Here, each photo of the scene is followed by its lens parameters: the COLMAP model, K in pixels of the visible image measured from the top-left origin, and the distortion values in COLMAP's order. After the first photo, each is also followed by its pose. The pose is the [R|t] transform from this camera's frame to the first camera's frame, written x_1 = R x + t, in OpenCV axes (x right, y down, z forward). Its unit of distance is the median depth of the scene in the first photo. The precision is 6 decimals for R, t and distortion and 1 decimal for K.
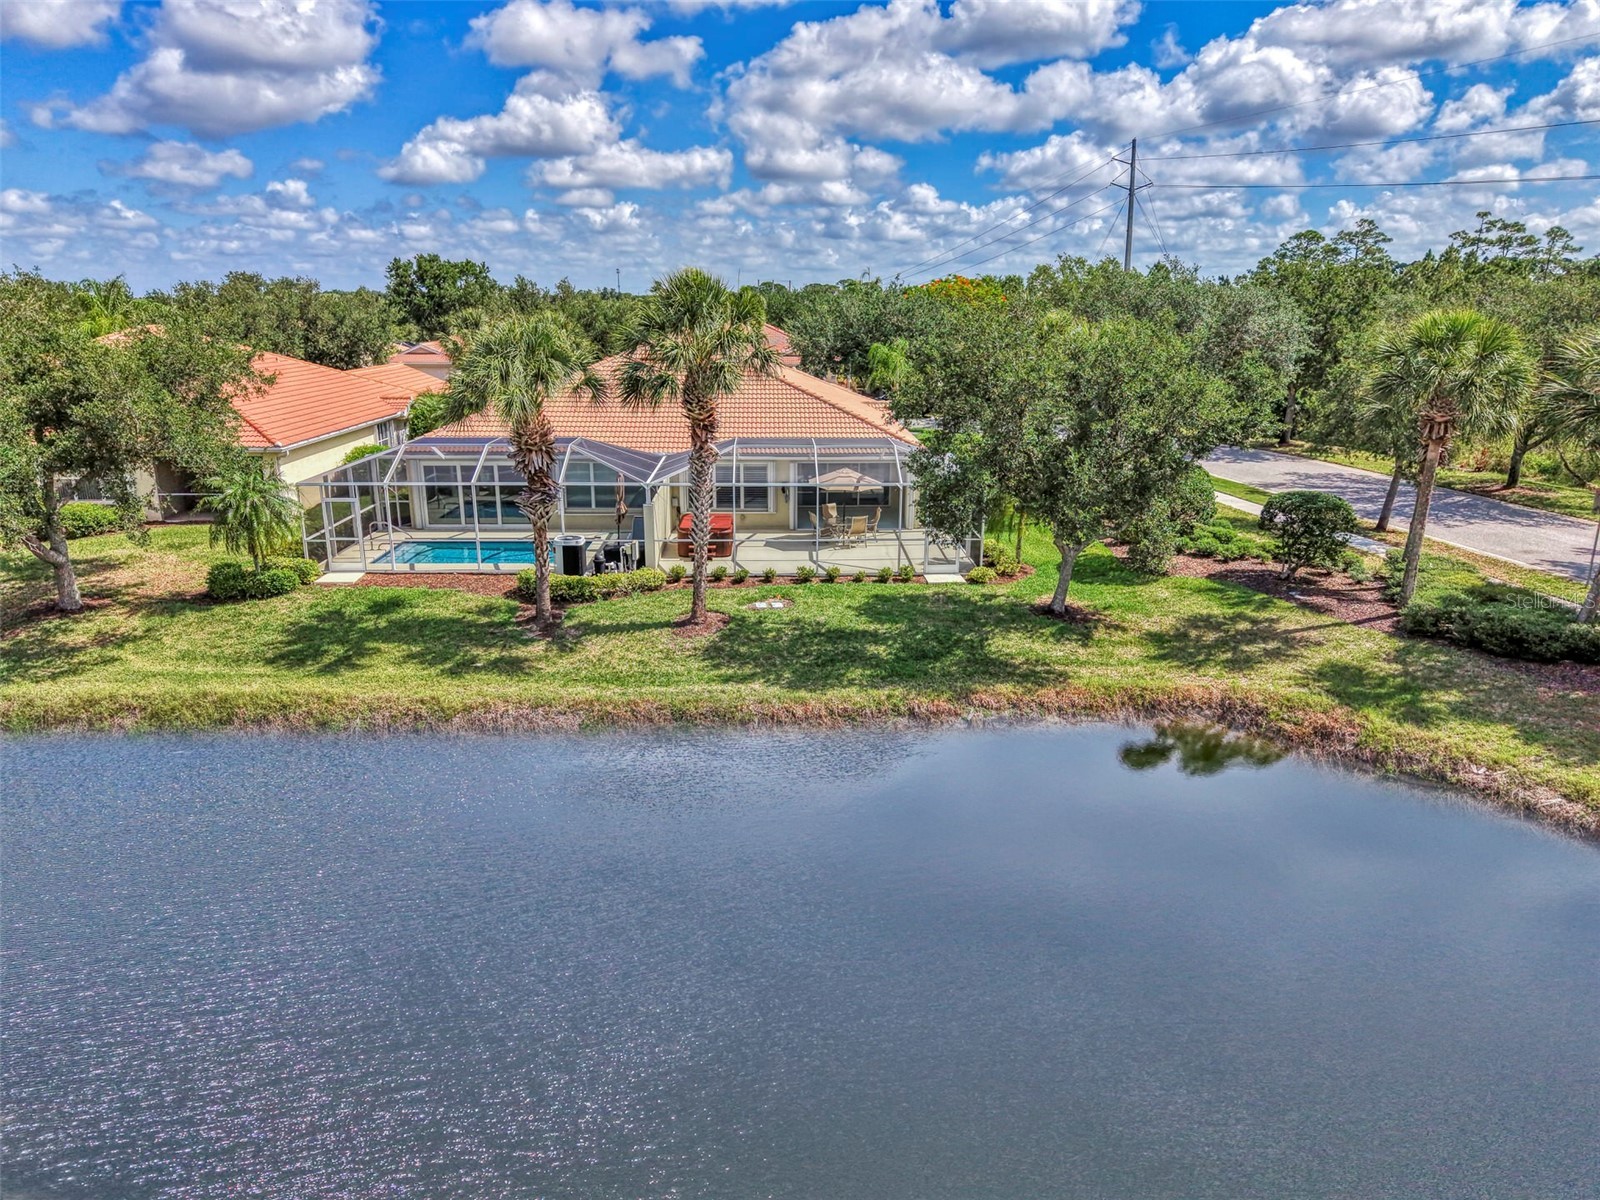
lens RADIAL K [[1095.6, 0, 816.2], [0, 1095.6, 611.9], [0, 0, 1]] dist [0.026868, -0.018403]
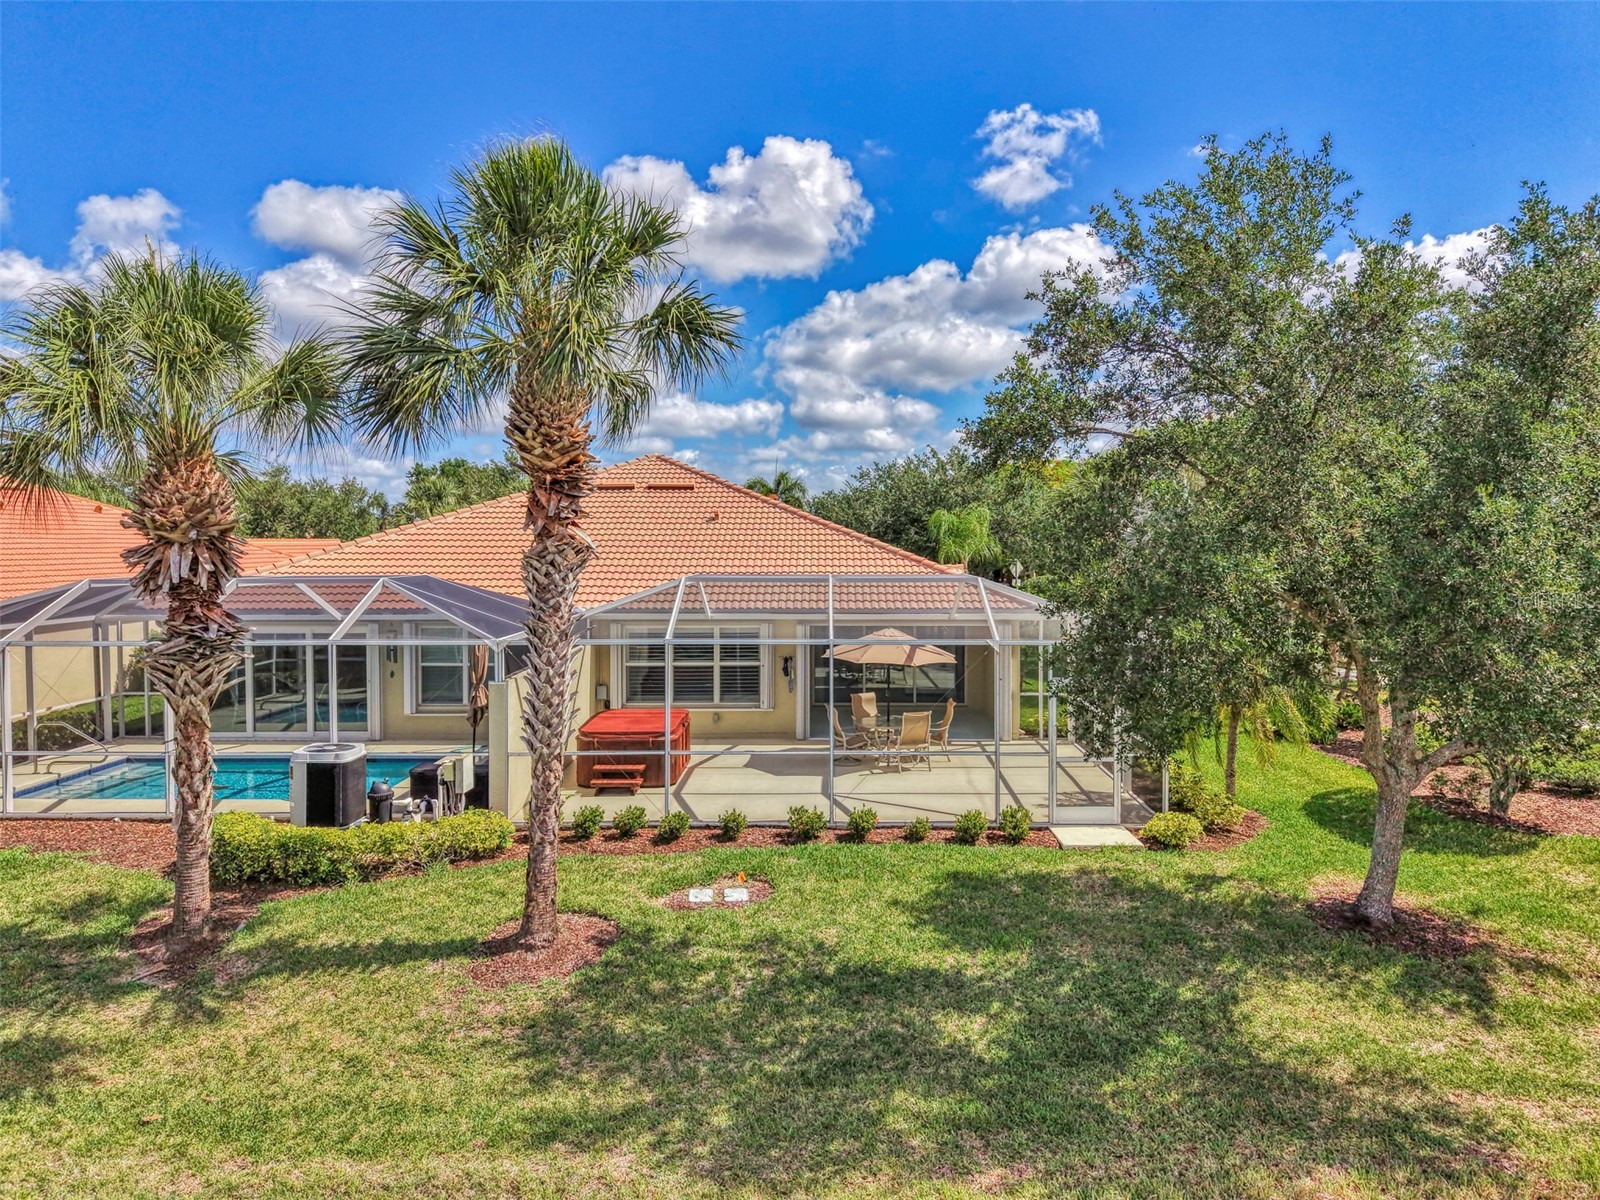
lens RADIAL K [[1095.6, 0, 810.3], [0, 1095.6, 583.4], [0, 0, 1]] dist [0.026868, -0.018403]
pose [[0.998197, -0.004113, -0.059881, 0.024158], [-0.009920, 0.972624, -0.232175, -0.028127], [0.059197, 0.232350, 0.970829, 0.554351]]
